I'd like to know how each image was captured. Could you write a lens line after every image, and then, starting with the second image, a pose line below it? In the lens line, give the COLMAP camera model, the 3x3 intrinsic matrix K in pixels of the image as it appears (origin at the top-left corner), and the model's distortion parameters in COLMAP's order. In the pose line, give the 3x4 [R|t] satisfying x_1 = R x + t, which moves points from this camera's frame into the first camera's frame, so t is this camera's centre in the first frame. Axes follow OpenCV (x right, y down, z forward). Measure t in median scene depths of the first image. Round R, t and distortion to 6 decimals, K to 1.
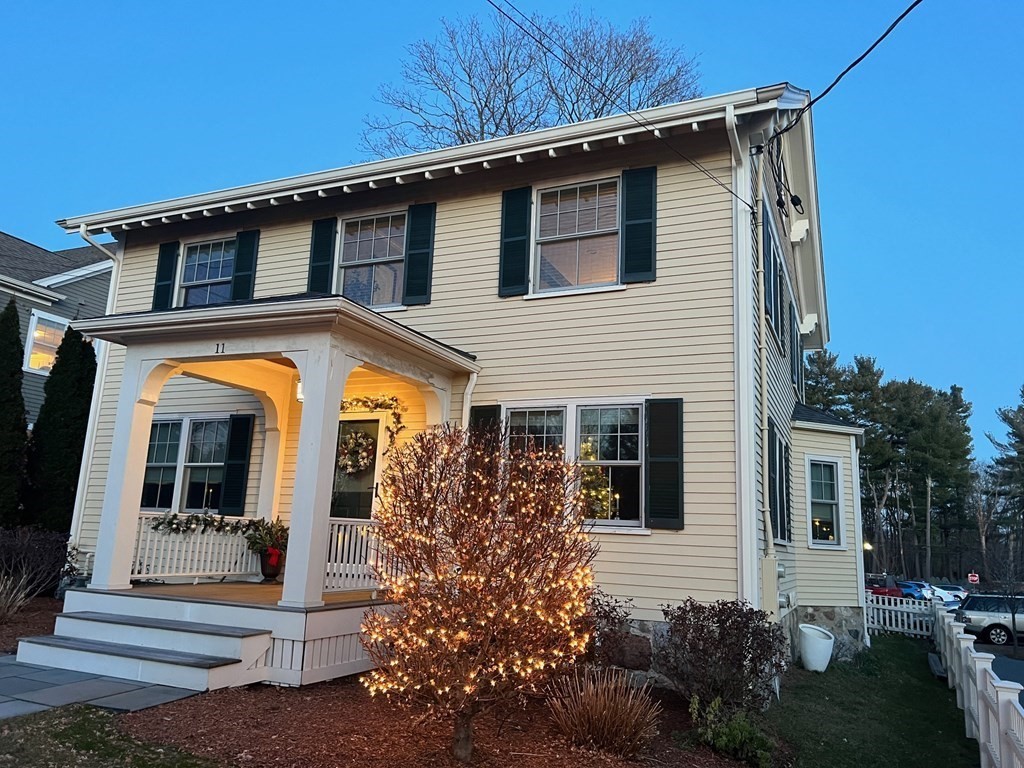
lens RADIAL K [[764.5, 0, 512.0], [0, 764.5, 384.0], [0, 0, 1]] dist [0.054822, 0.000537]
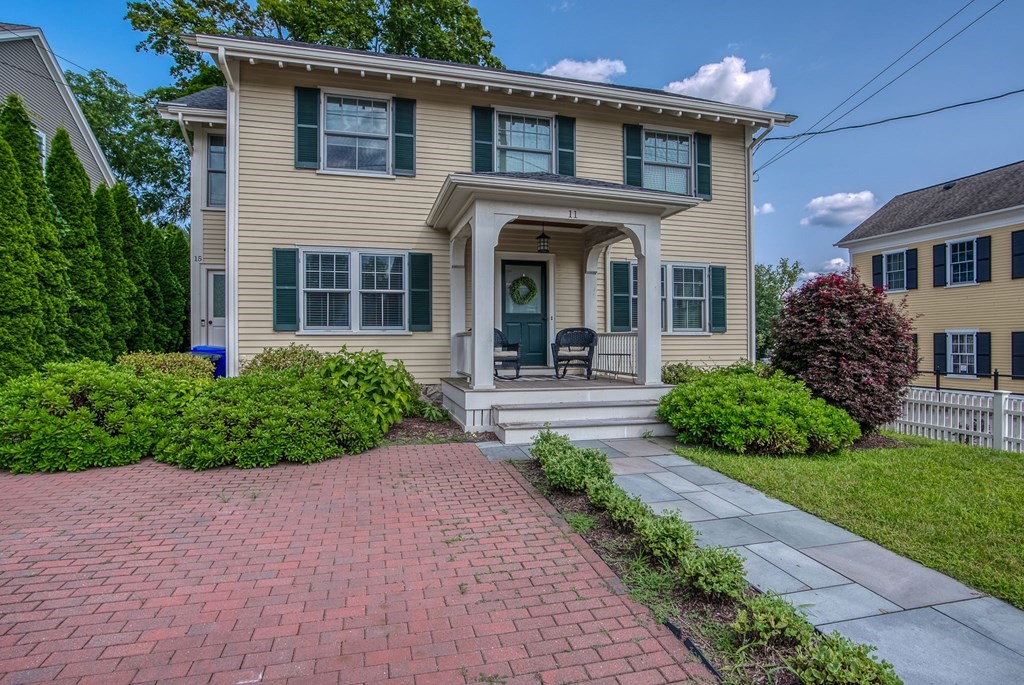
lens RADIAL K [[436.4, 0, 567.5], [0, 436.4, 345.2], [0, 0, 1]] dist [-0.028555, 0.000012]
pose [[0.796390, -0.046956, 0.602958, -0.586782], [-0.088022, 0.977366, 0.192373, 0.028591], [-0.598344, -0.206278, 0.774231, 0.254994]]
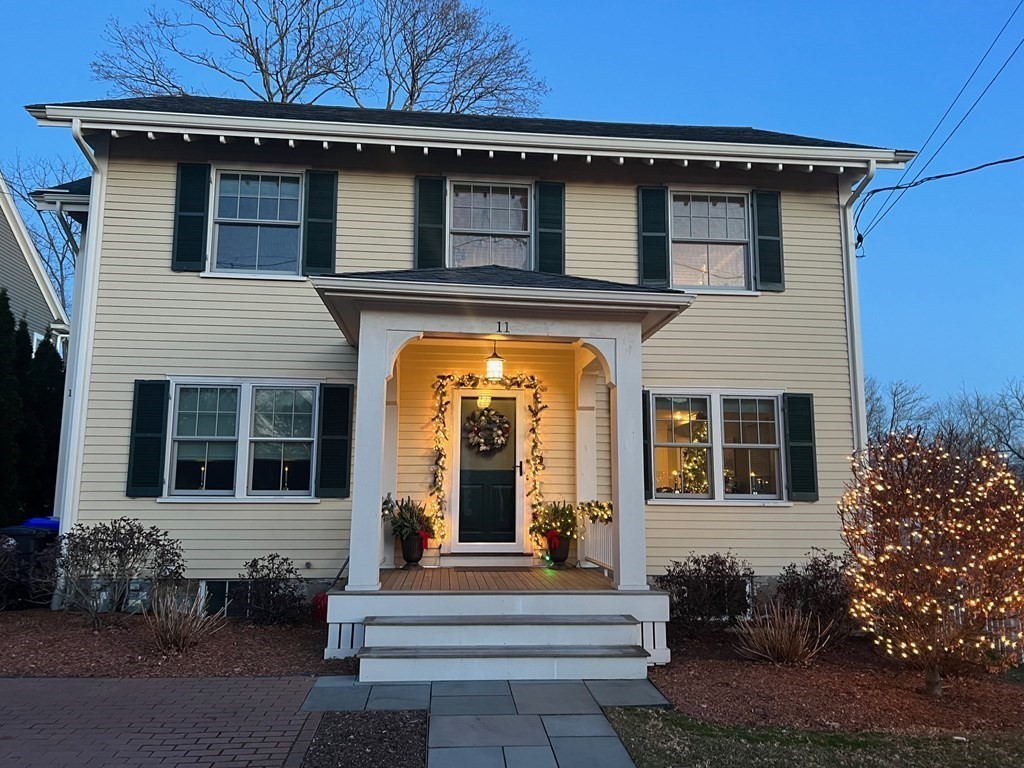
lens RADIAL K [[659.8, 0, 510.8], [0, 659.8, 426.5], [0, 0, 1]] dist [0.068768, -0.096942]
pose [[0.877154, 0.027179, 0.479440, -0.522121], [-0.066397, 0.995672, 0.065034, 0.025372], [-0.475597, -0.088878, 0.875162, 0.227493]]
